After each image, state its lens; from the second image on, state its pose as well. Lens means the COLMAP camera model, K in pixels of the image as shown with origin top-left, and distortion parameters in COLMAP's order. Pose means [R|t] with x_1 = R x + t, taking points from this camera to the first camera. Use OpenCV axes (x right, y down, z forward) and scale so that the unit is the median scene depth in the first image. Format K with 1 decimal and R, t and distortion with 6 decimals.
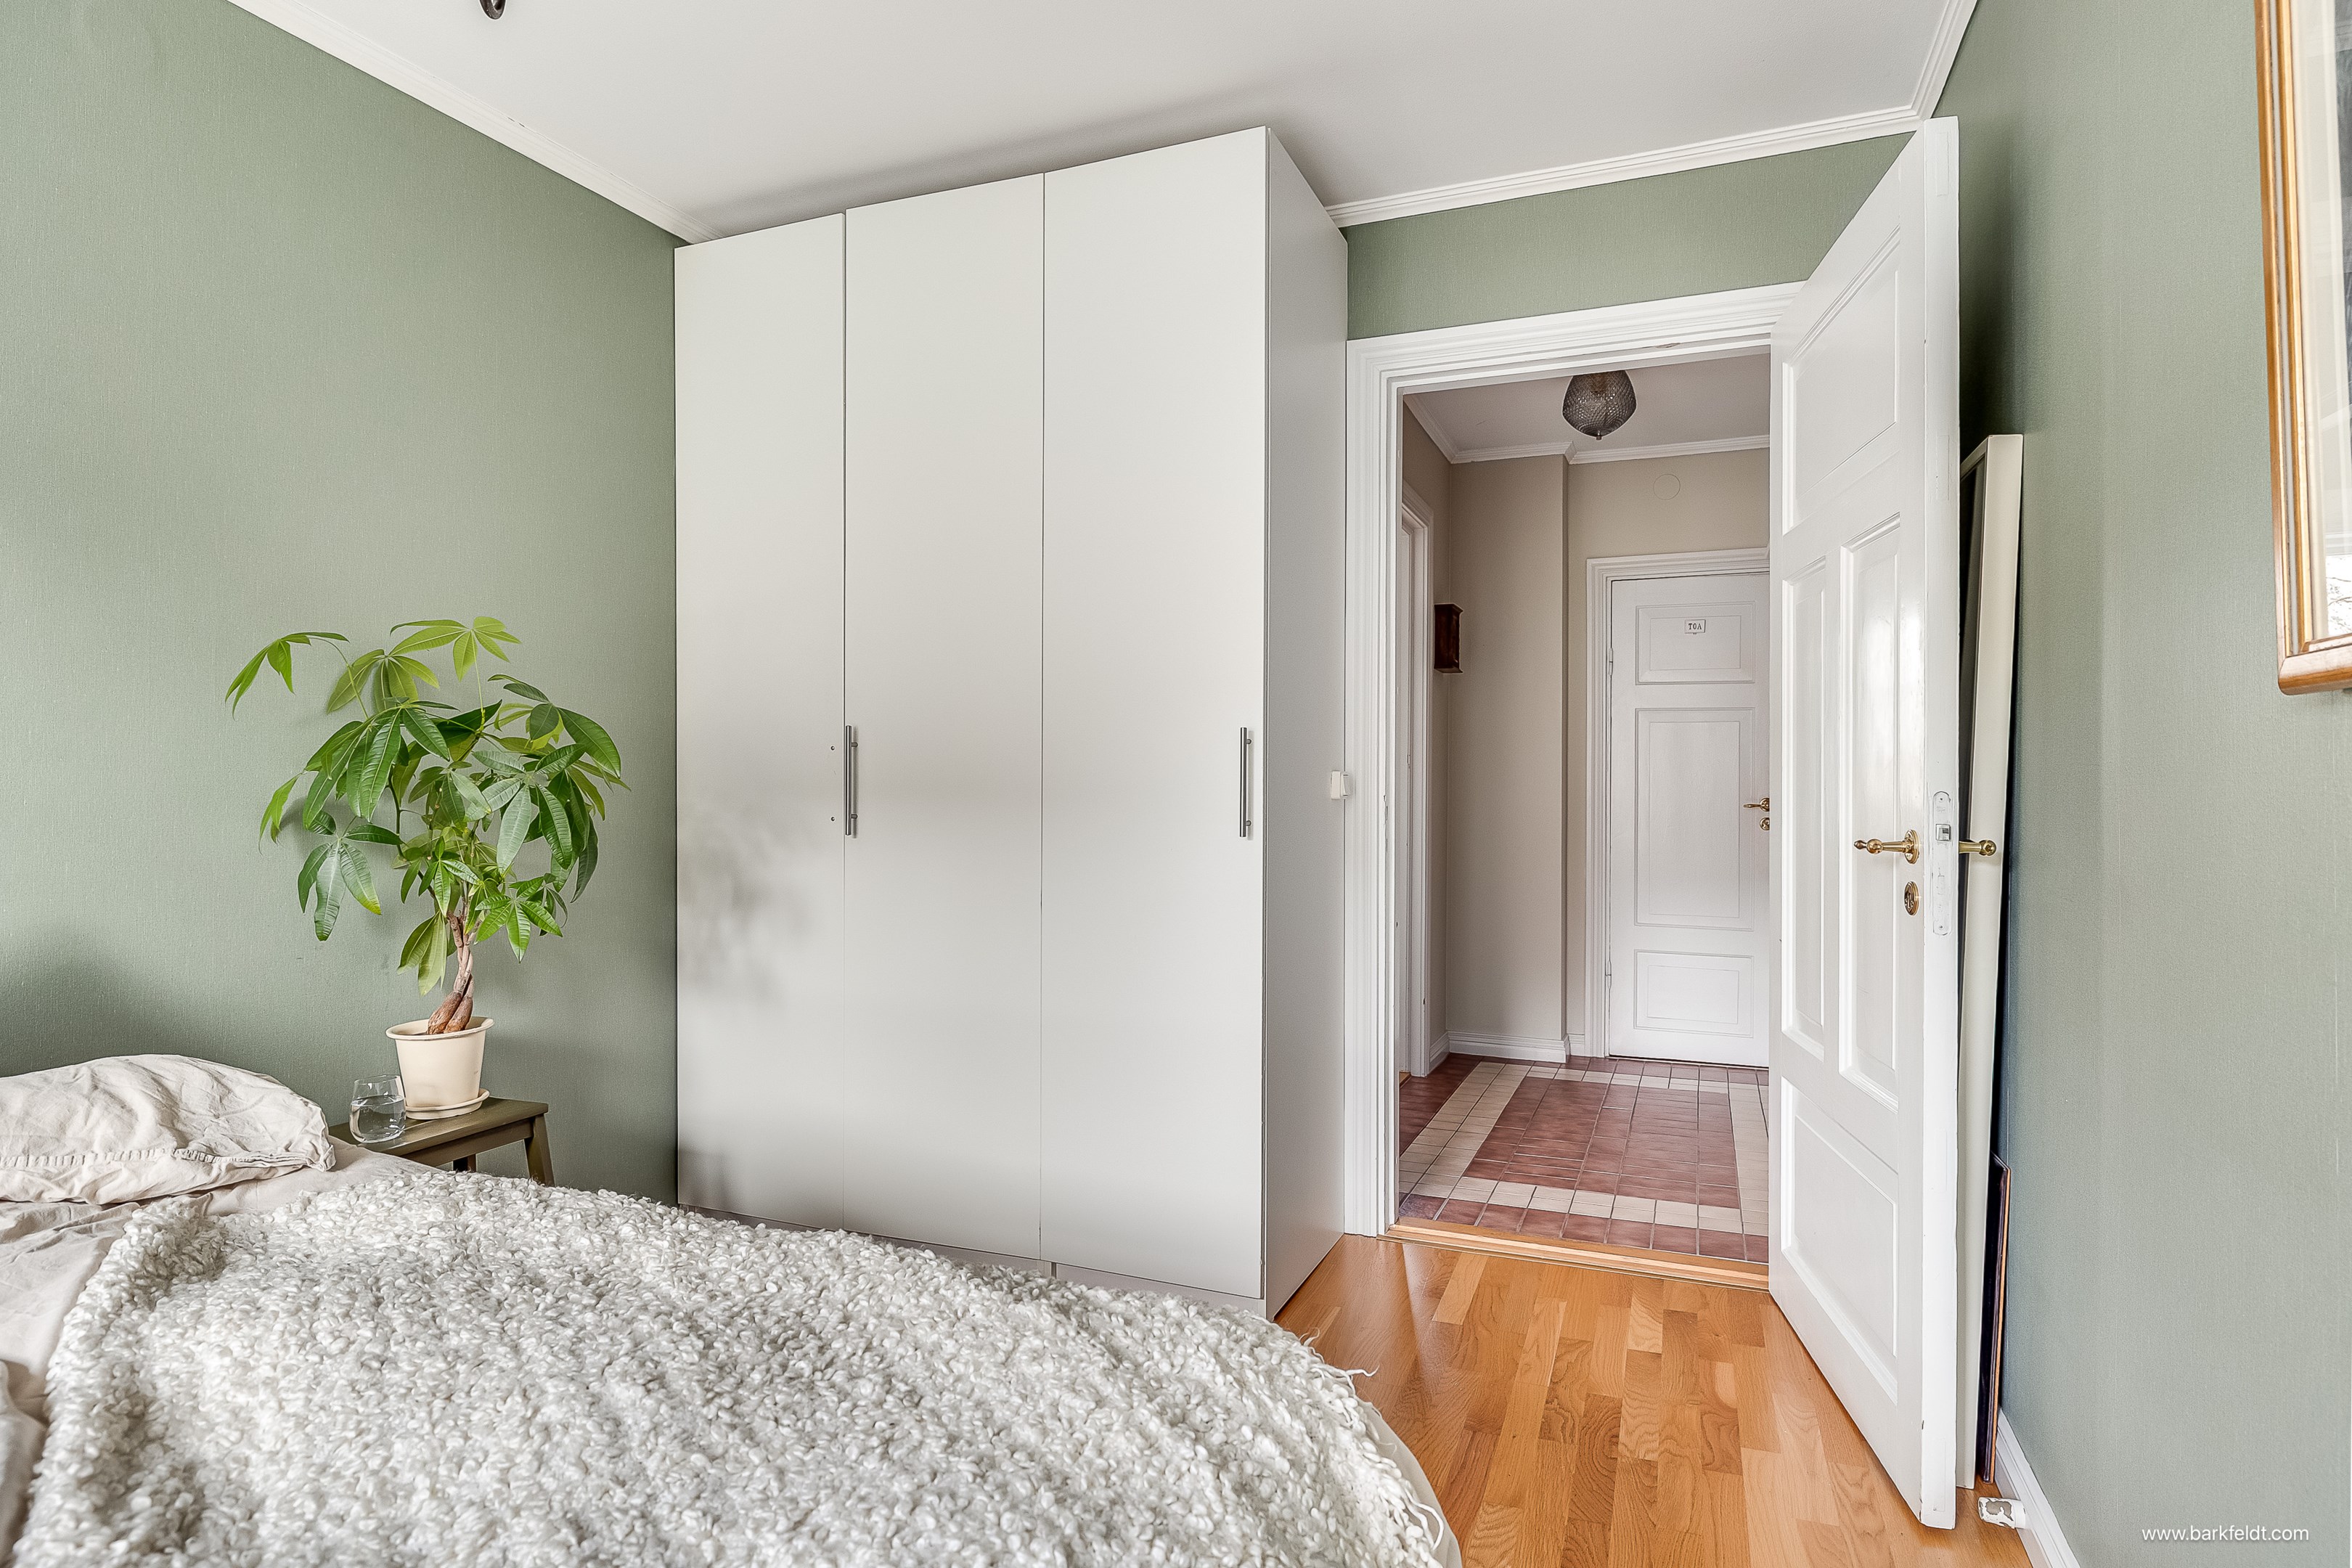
lens RADIAL K [[1243.9, 0, 1183.7], [0, 1243.9, 784.2], [0, 0, 1]] dist [0.000579, -0.001014]
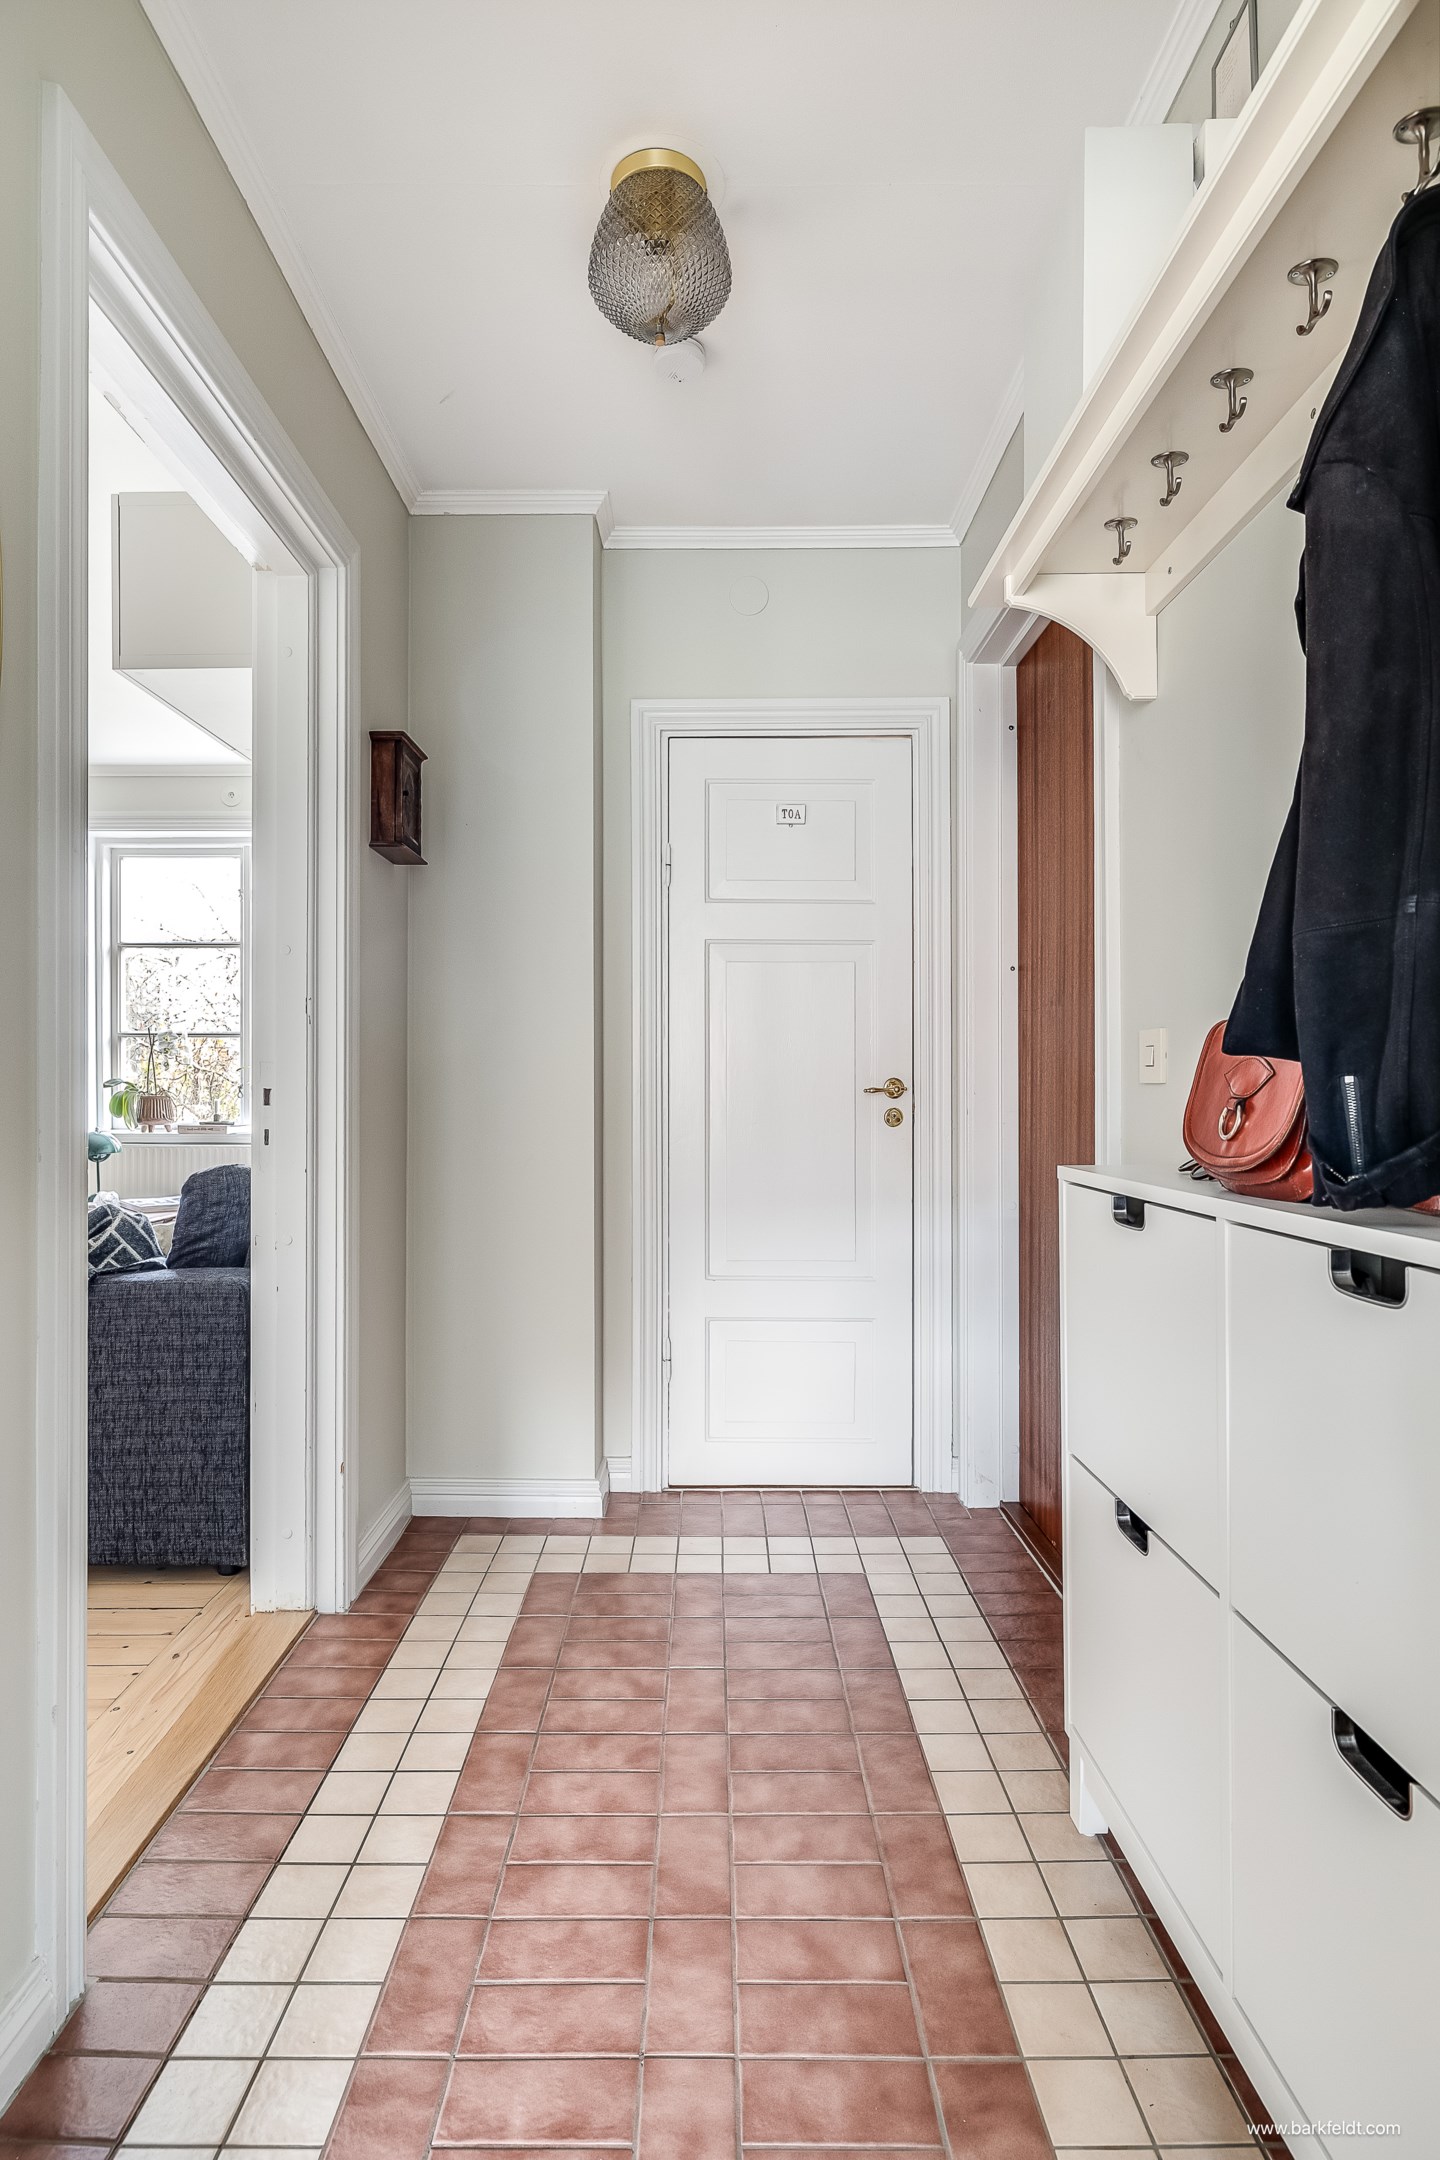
lens RADIAL K [[1142.4, 0, 717.2], [0, 1142.4, 1079.0], [0, 0, 1]] dist [0.000579, -0.001014]
pose [[0.922640, -0.006154, 0.385614, 0.145515], [0.005461, 0.999981, 0.002891, 0.008924], [-0.385625, -0.000561, 0.922656, 0.465705]]
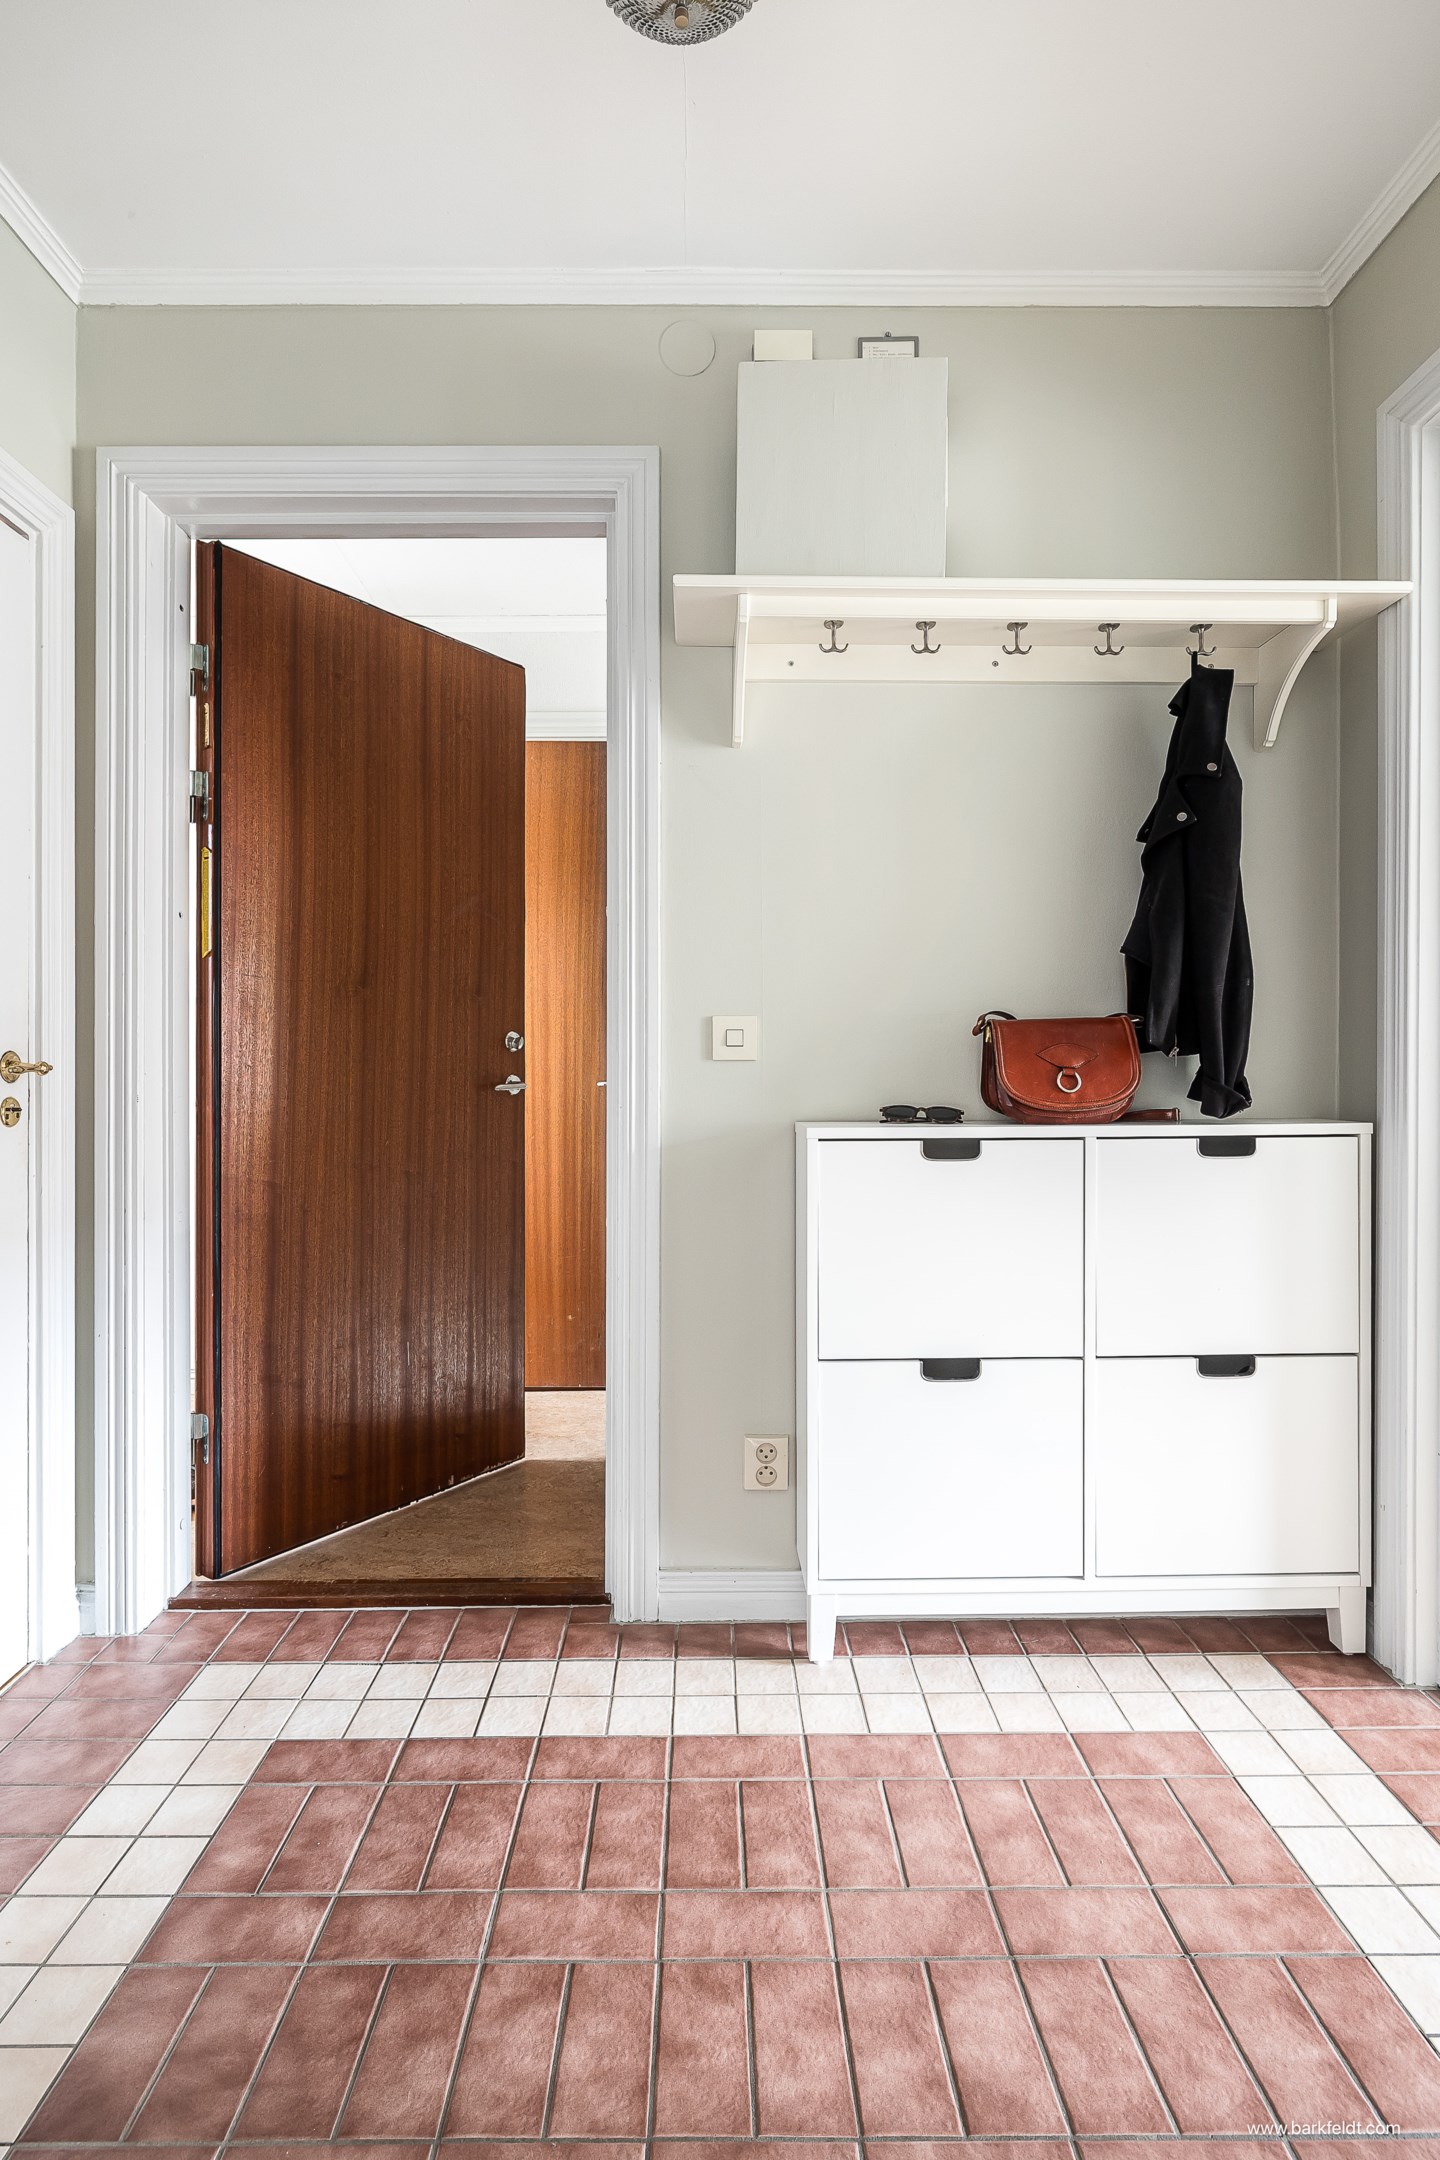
lens RADIAL K [[1053.7, 0, 727.3], [0, 1053.7, 1073.1], [0, 0, 1]] dist [-0.002787, 0.000774]
pose [[-0.397333, -0.007572, 0.917643, 0.048478], [-0.006623, 0.999964, 0.005384, 0.018214], [-0.917650, -0.003938, -0.397369, 0.885871]]
